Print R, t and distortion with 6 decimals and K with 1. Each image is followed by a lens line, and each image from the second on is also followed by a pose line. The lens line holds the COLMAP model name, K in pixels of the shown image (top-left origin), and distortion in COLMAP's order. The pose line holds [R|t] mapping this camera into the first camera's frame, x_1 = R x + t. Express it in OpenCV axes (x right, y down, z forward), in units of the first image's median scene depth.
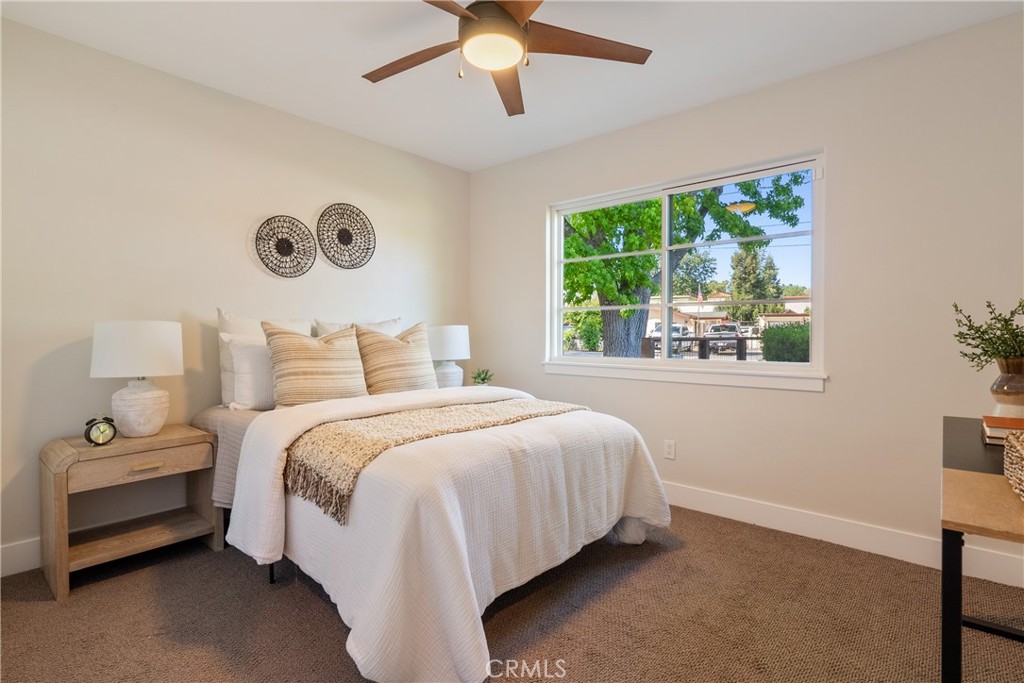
lens RADIAL K [[515.5, 0, 512.0], [0, 515.5, 341.5], [0, 0, 1]] dist [-0.001667, -0.000172]
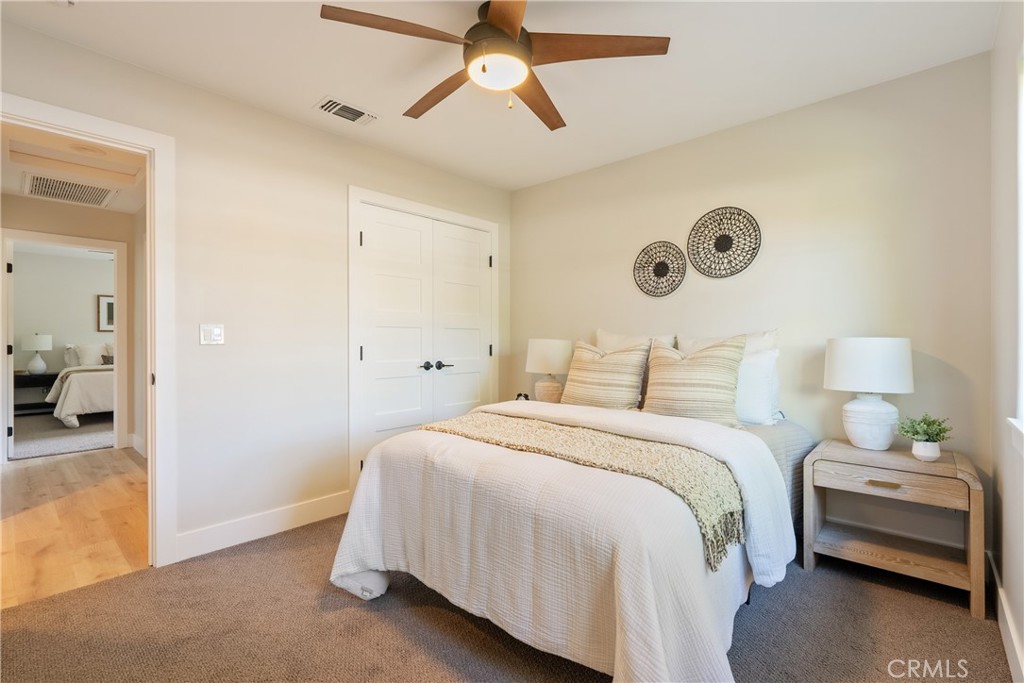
lens RADIAL K [[471.3, 0, 512.0], [0, 471.3, 341.5], [0, 0, 1]] dist [-0.004477, -0.000327]
pose [[-0.049146, 0.004496, -0.998781, 0.596914], [-0.014360, 0.999883, 0.005207, -0.027931], [0.998688, 0.014598, -0.049076, 0.731867]]
